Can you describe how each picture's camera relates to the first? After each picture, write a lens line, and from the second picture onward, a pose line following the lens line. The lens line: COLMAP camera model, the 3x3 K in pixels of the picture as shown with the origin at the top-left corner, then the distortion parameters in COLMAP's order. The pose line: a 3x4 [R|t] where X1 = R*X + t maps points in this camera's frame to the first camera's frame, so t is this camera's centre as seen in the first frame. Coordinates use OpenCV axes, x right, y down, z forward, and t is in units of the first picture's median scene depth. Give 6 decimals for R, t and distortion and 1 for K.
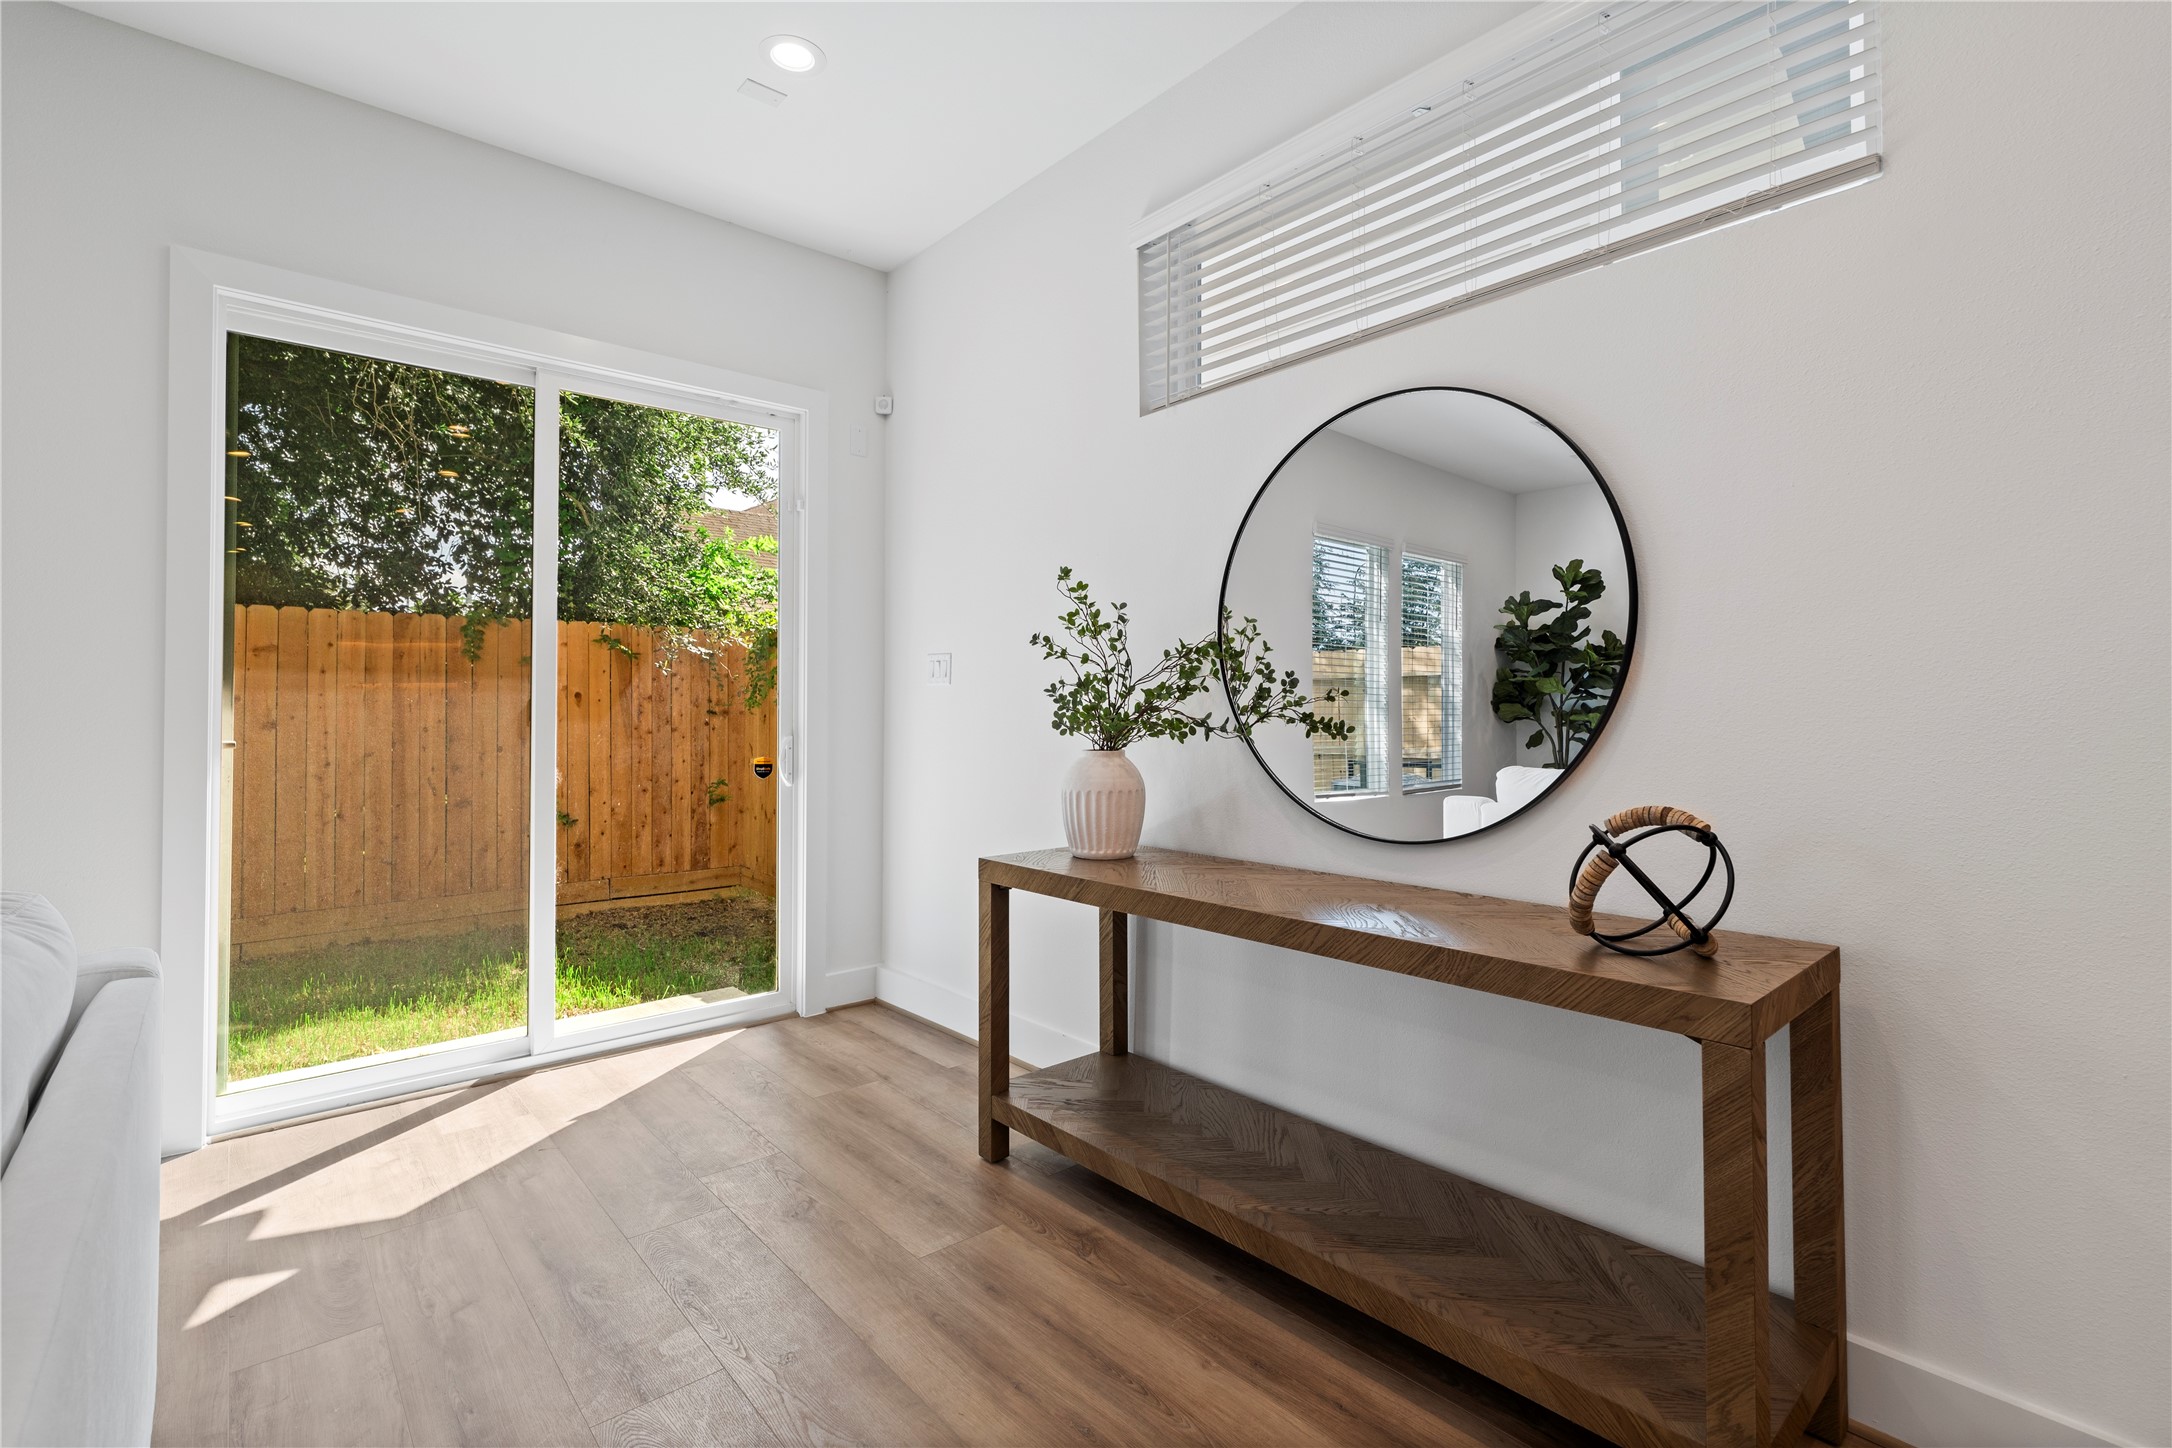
lens RADIAL K [[972.5, 0, 1083.1], [0, 972.5, 690.5], [0, 0, 1]] dist [-0.005599, 0.001553]
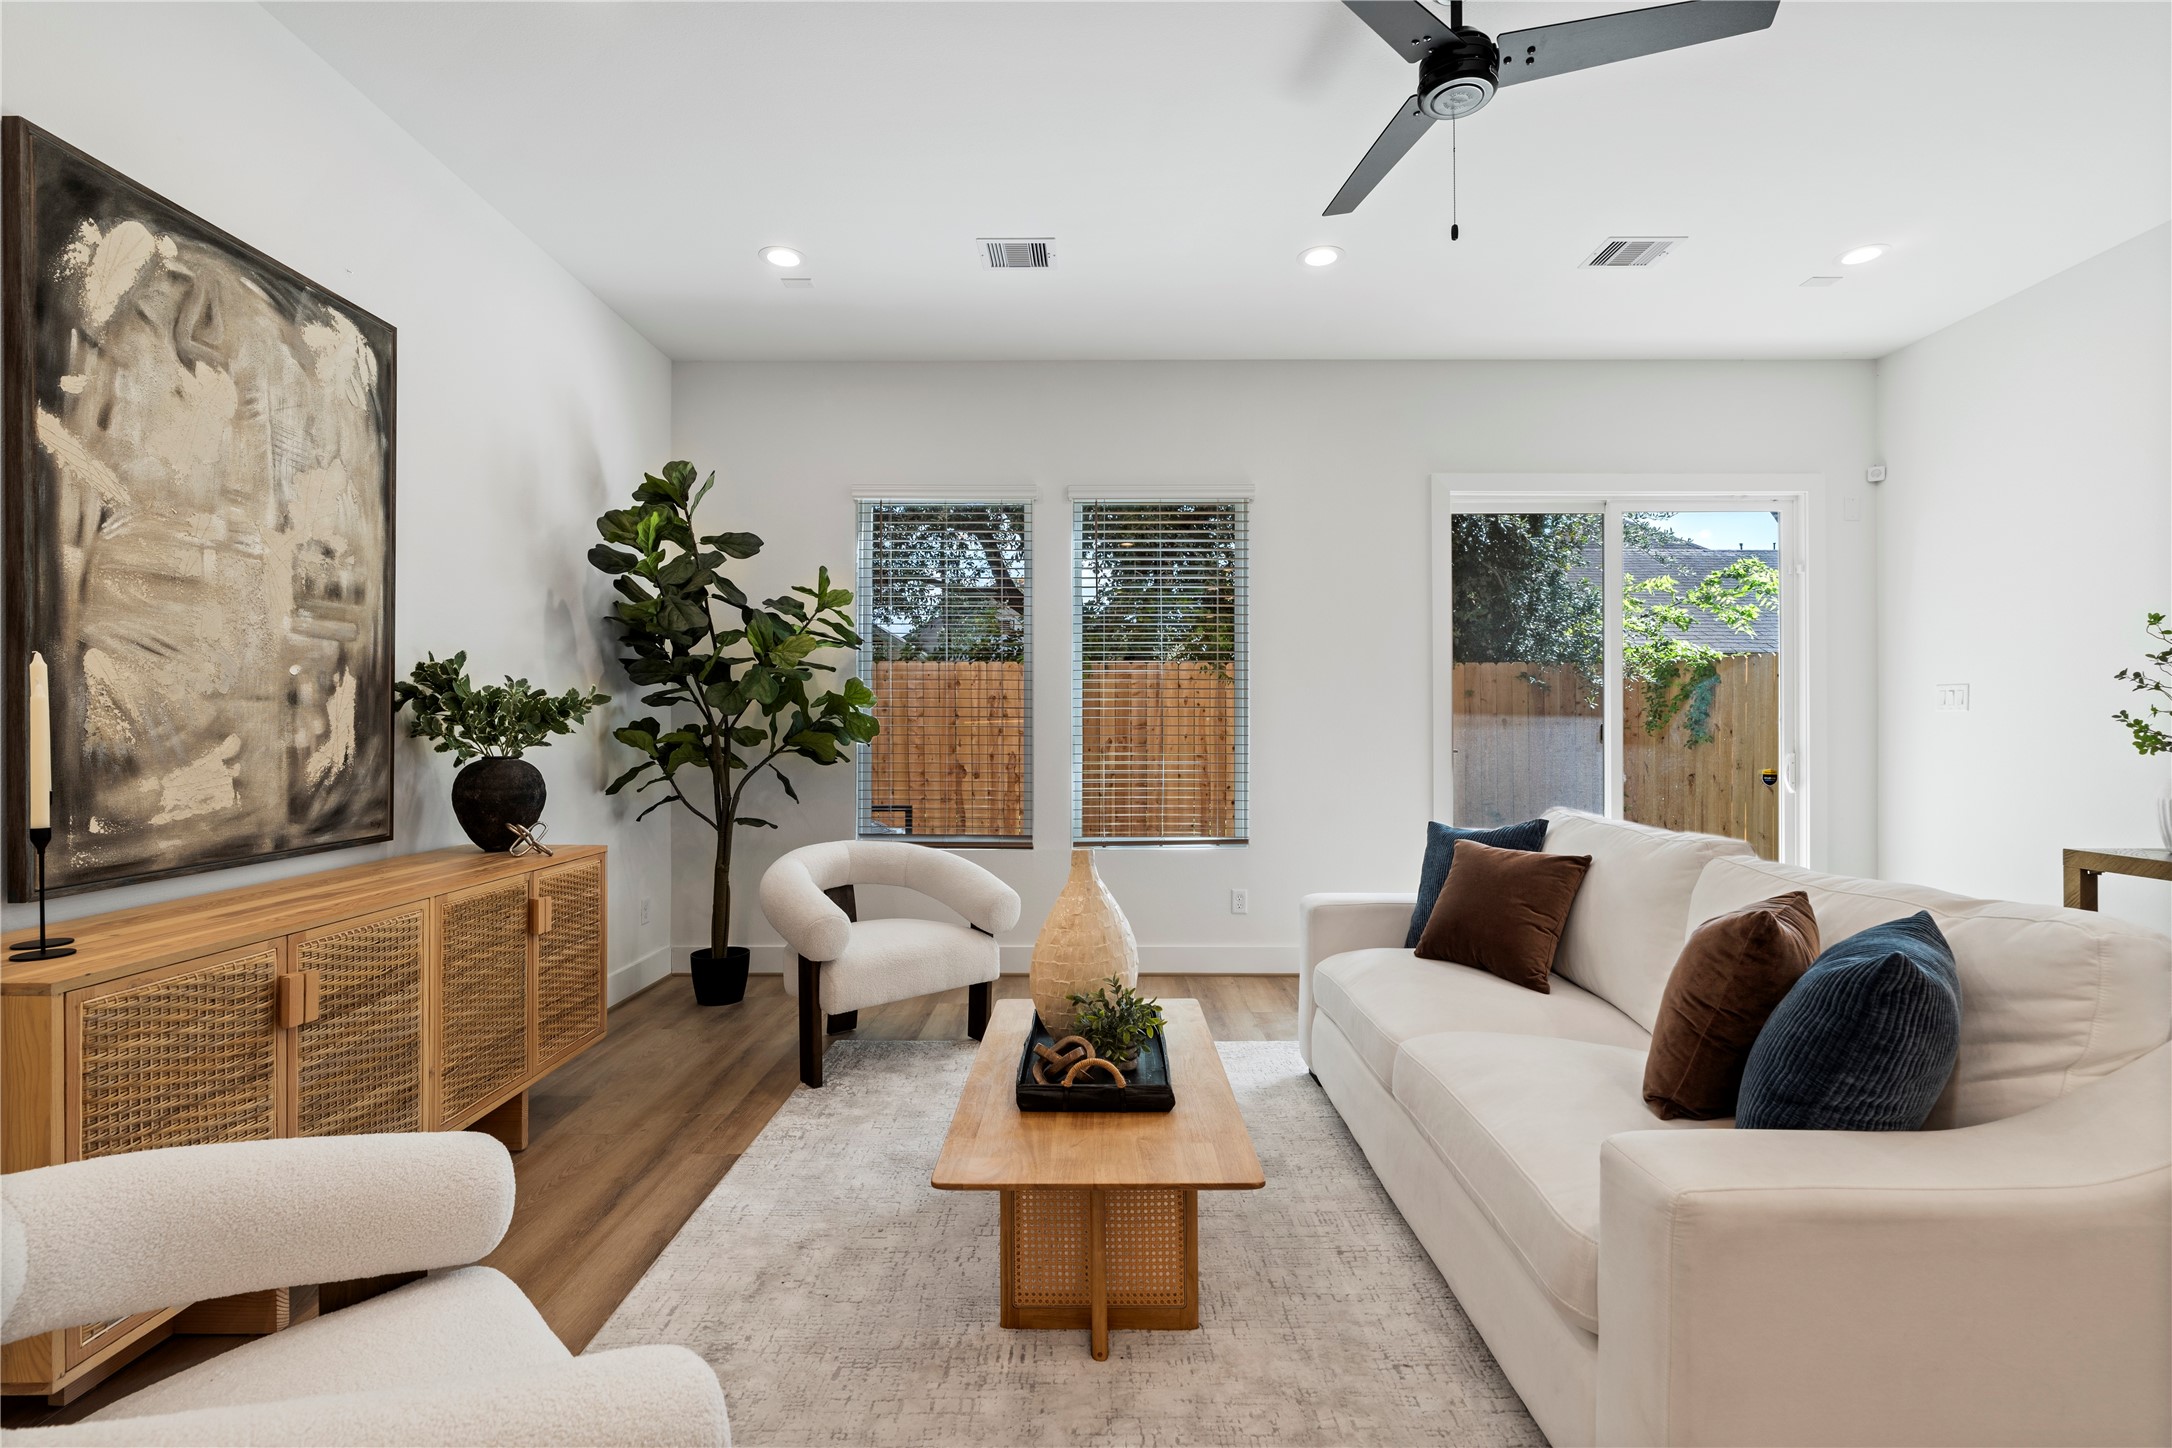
lens RADIAL K [[972.5, 0, 1092.9], [0, 972.5, 716.9], [0, 0, 1]] dist [-0.005599, 0.001553]
pose [[0.748543, -0.005971, -0.663059, -0.169385], [0.007315, 0.999973, -0.000747, -0.006394], [0.663045, -0.004291, 0.748567, -0.622445]]
